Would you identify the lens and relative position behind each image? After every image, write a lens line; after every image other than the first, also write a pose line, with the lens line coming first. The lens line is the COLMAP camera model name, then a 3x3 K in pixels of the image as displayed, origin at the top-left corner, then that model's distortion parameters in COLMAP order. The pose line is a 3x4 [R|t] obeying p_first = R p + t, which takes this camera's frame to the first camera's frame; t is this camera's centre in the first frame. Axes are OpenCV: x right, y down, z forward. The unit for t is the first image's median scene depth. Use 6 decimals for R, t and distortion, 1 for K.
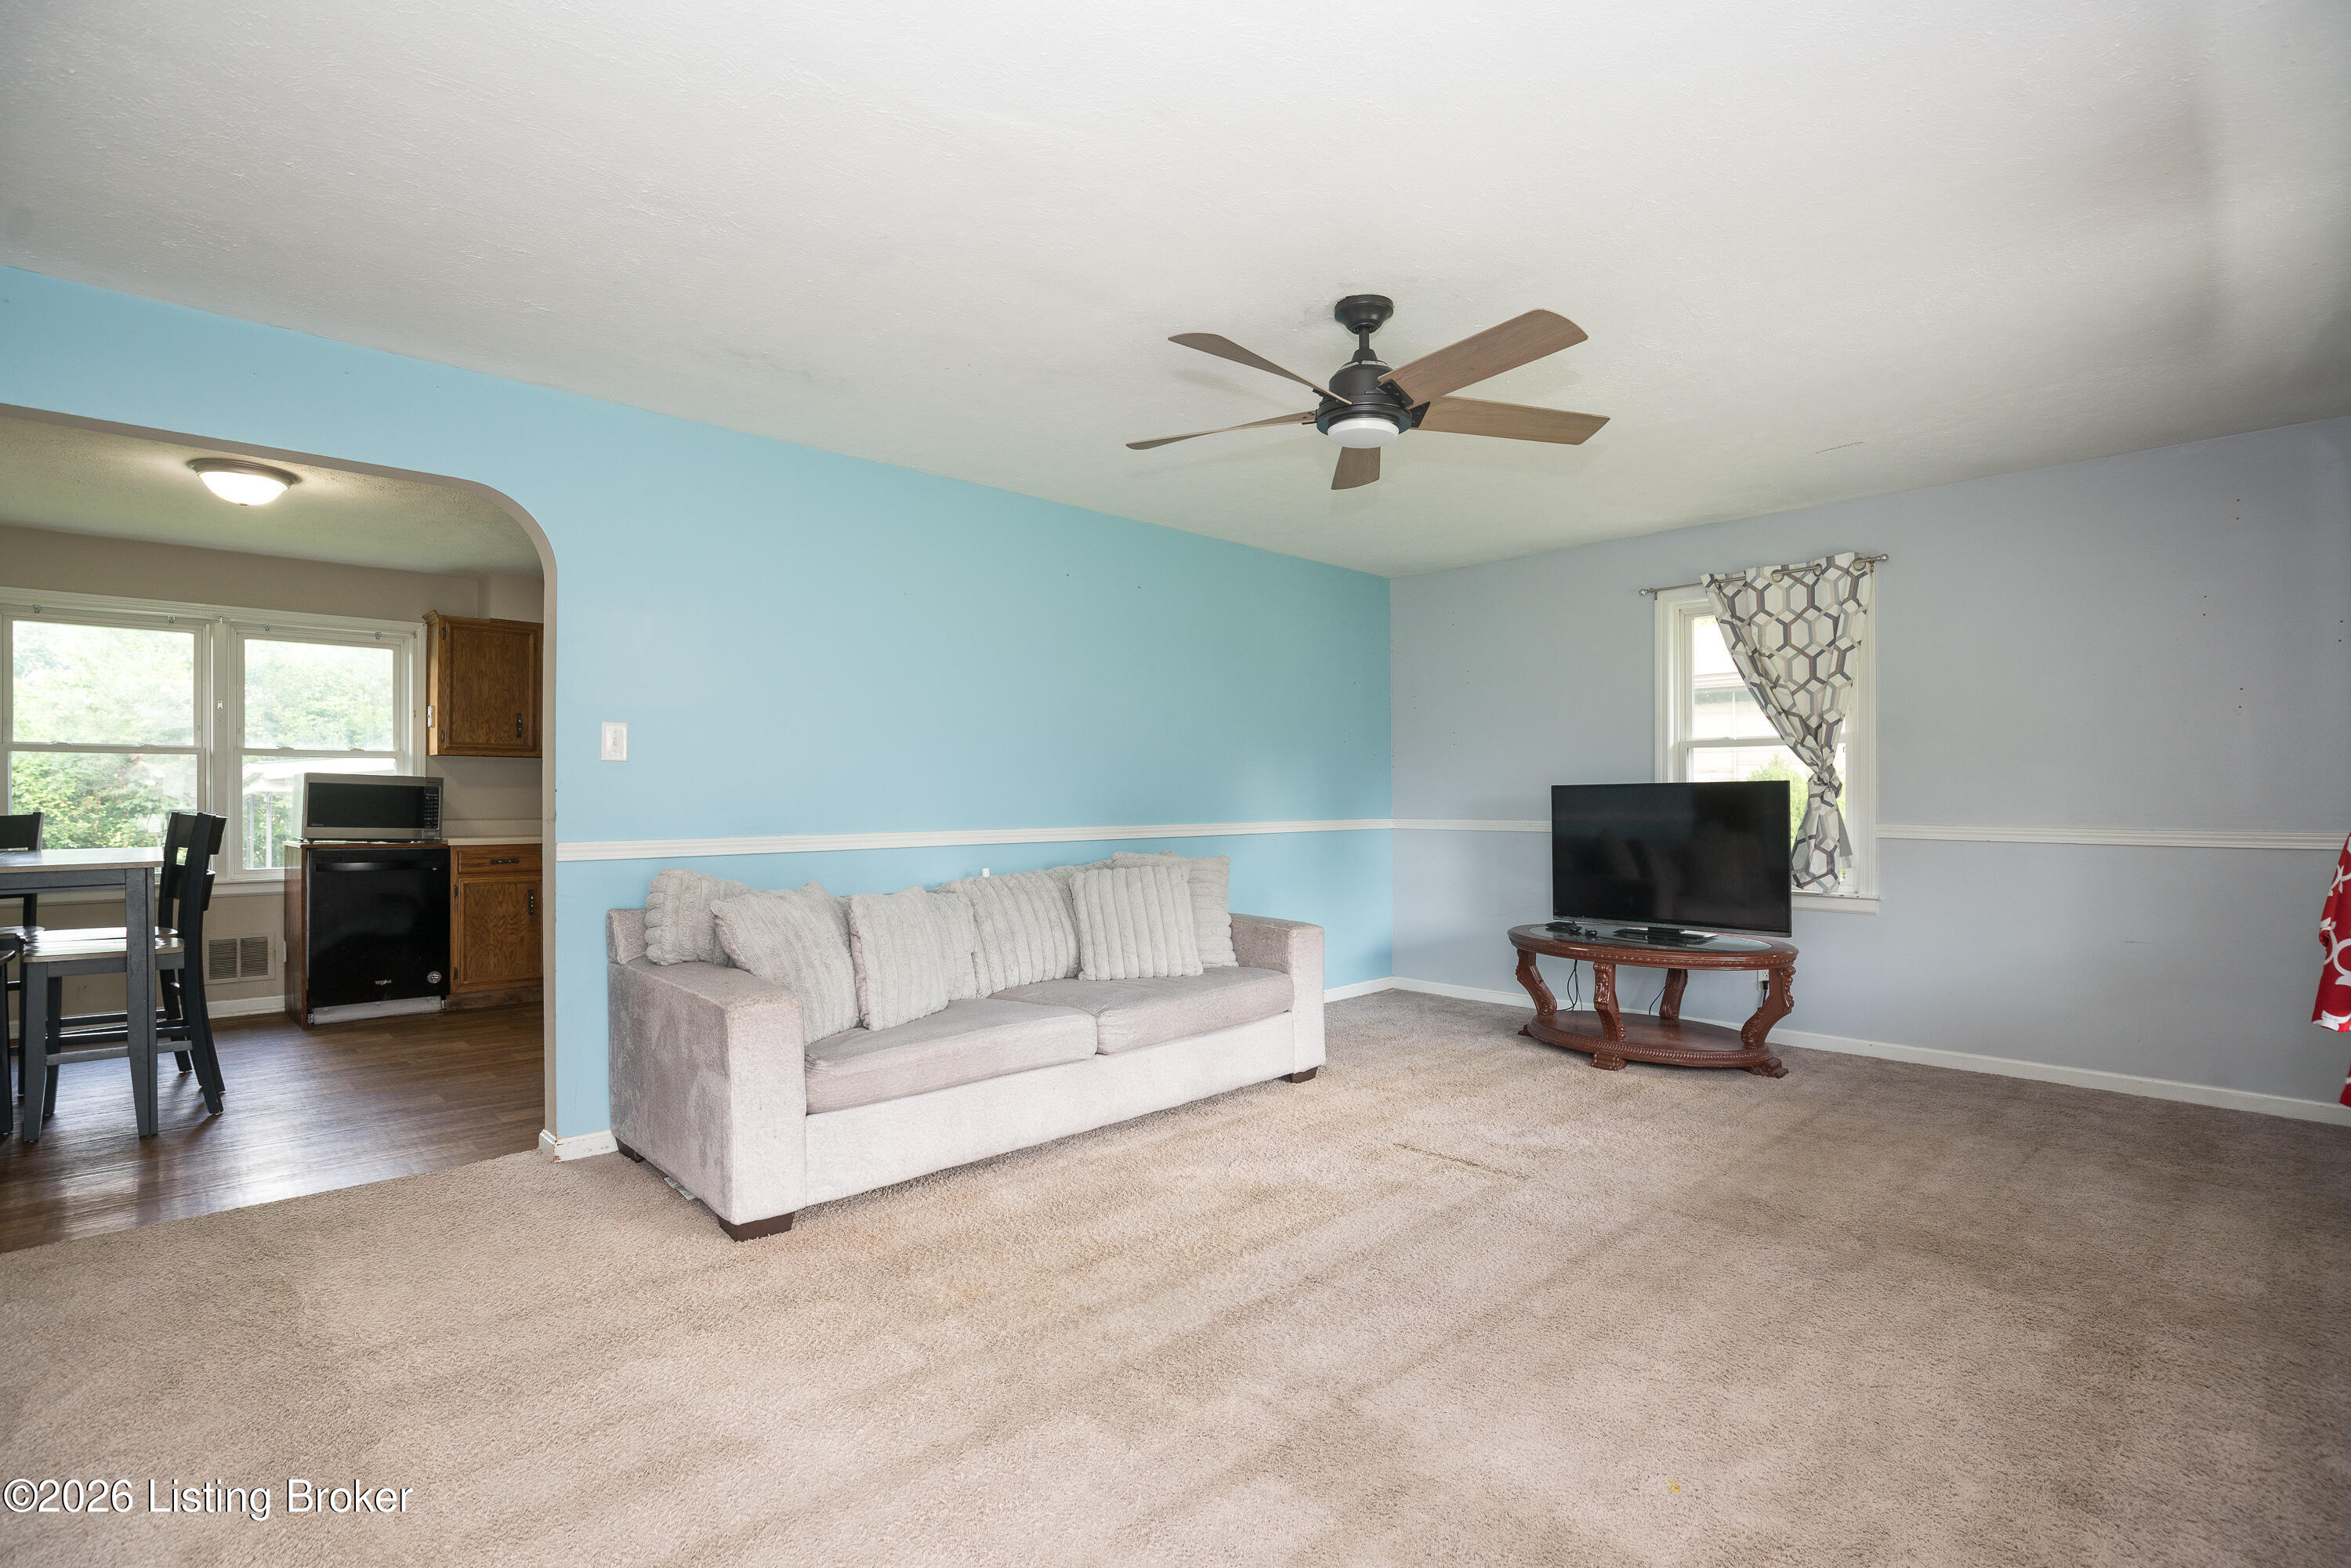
lens RADIAL K [[1096.8, 0, 1169.1], [0, 1096.8, 801.9], [0, 0, 1]] dist [-0.036816, 0.006563]
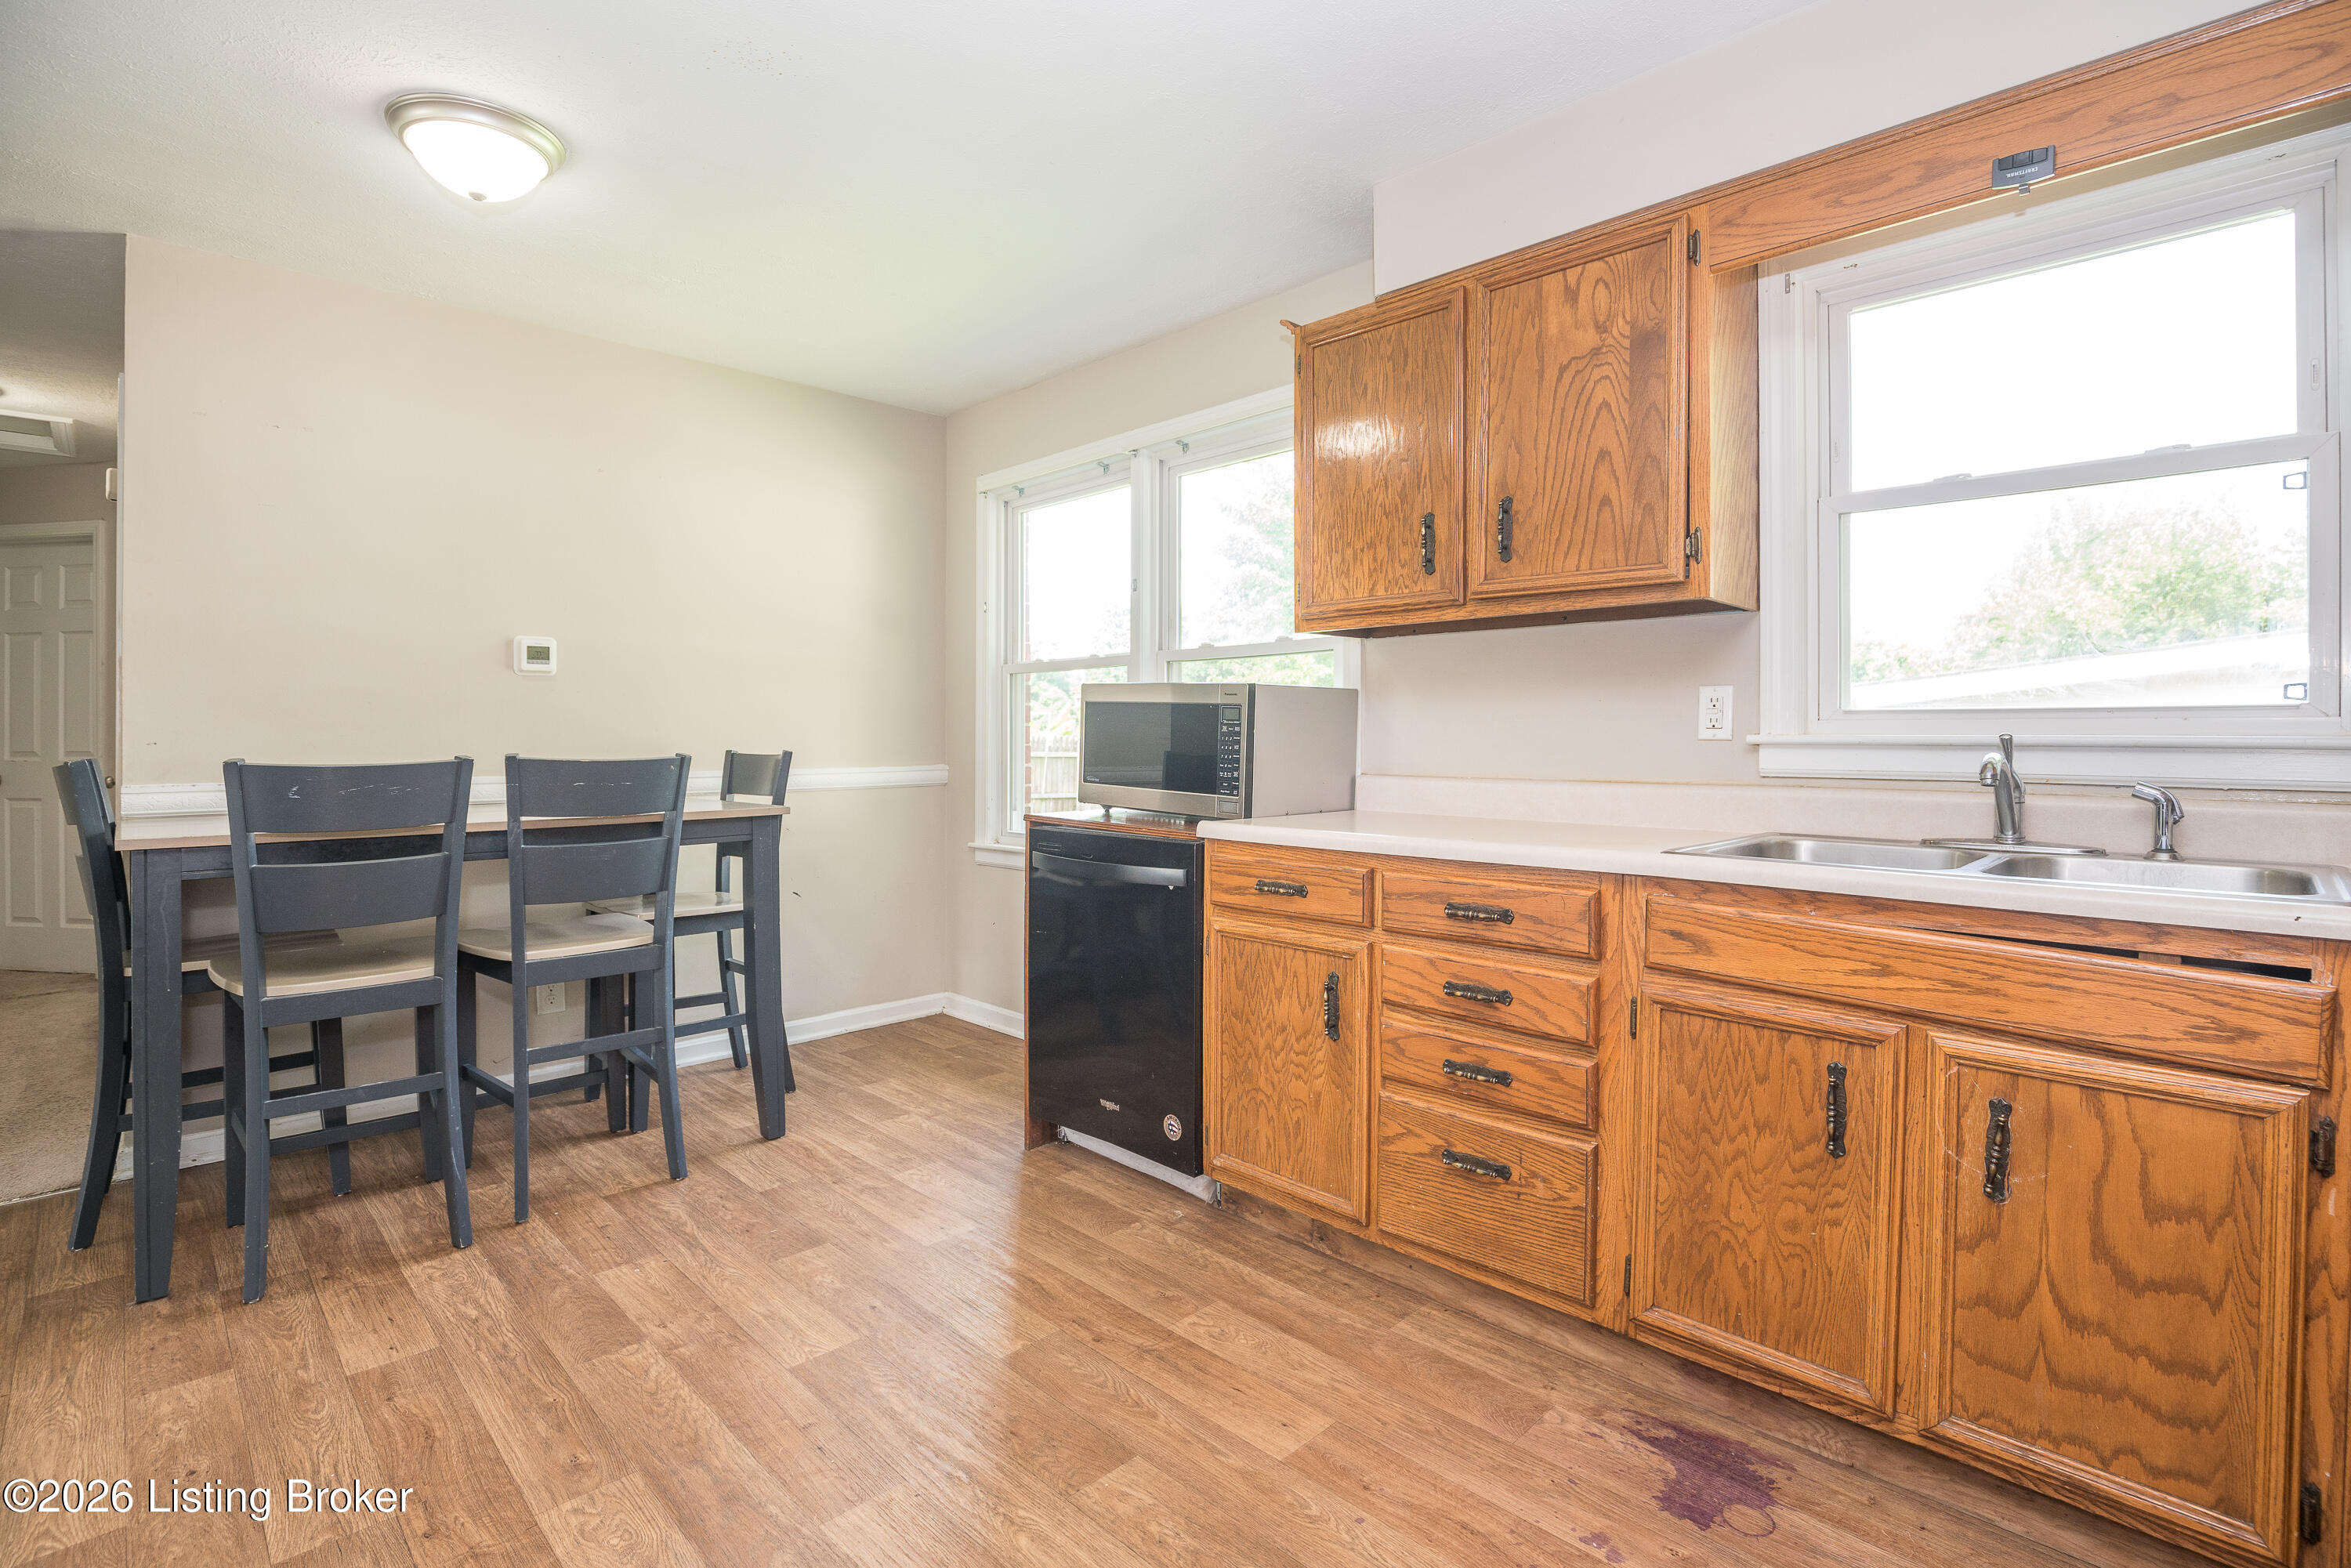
lens RADIAL K [[1096.8, 0, 1184.5], [0, 1096.8, 742.3], [0, 0, 1]] dist [-0.036816, 0.006563]
pose [[0.015232, 0.006181, -0.999865, -0.220292], [-0.006604, 0.999960, 0.006081, -0.000639], [0.999862, 0.006511, 0.015272, 0.973537]]
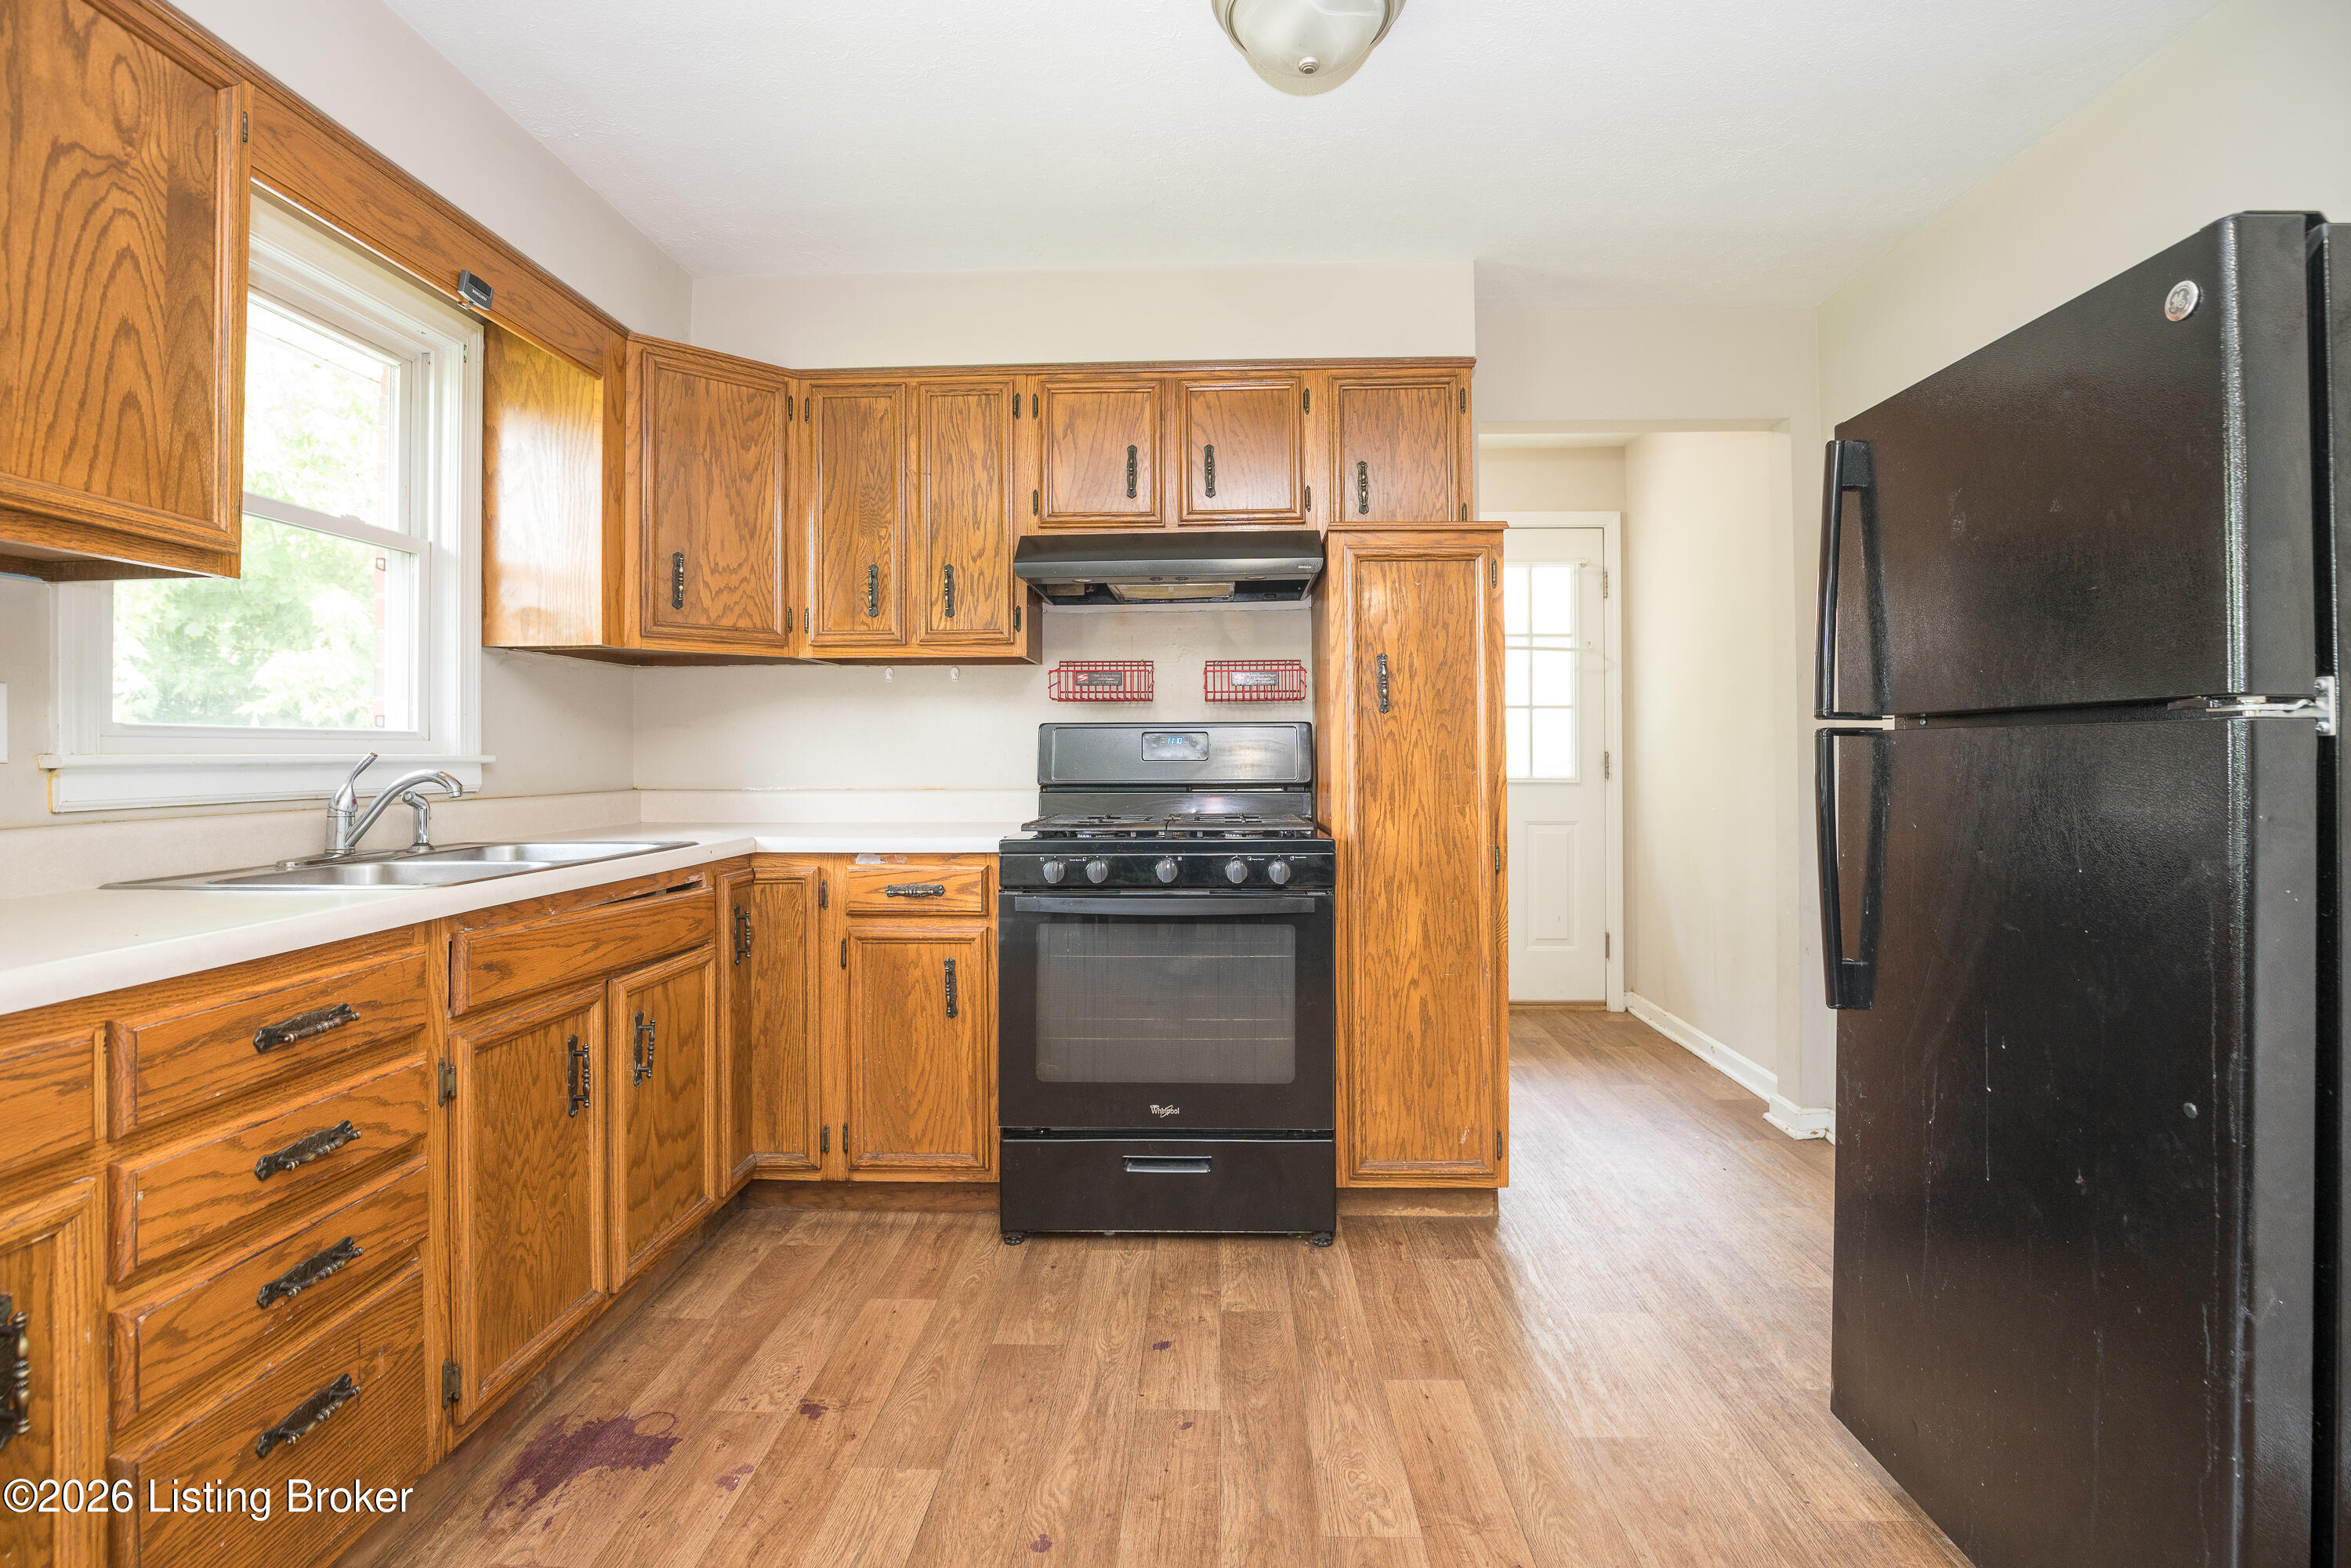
lens RADIAL K [[1096.8, 0, 1198.7], [0, 1096.8, 743.1], [0, 0, 1]] dist [-0.036816, 0.006563]
pose [[0.709427, 0.001423, 0.704778, -0.591341], [0.009936, 0.999878, -0.012020, 0.000764], [-0.704709, 0.015530, 0.709327, 0.782643]]
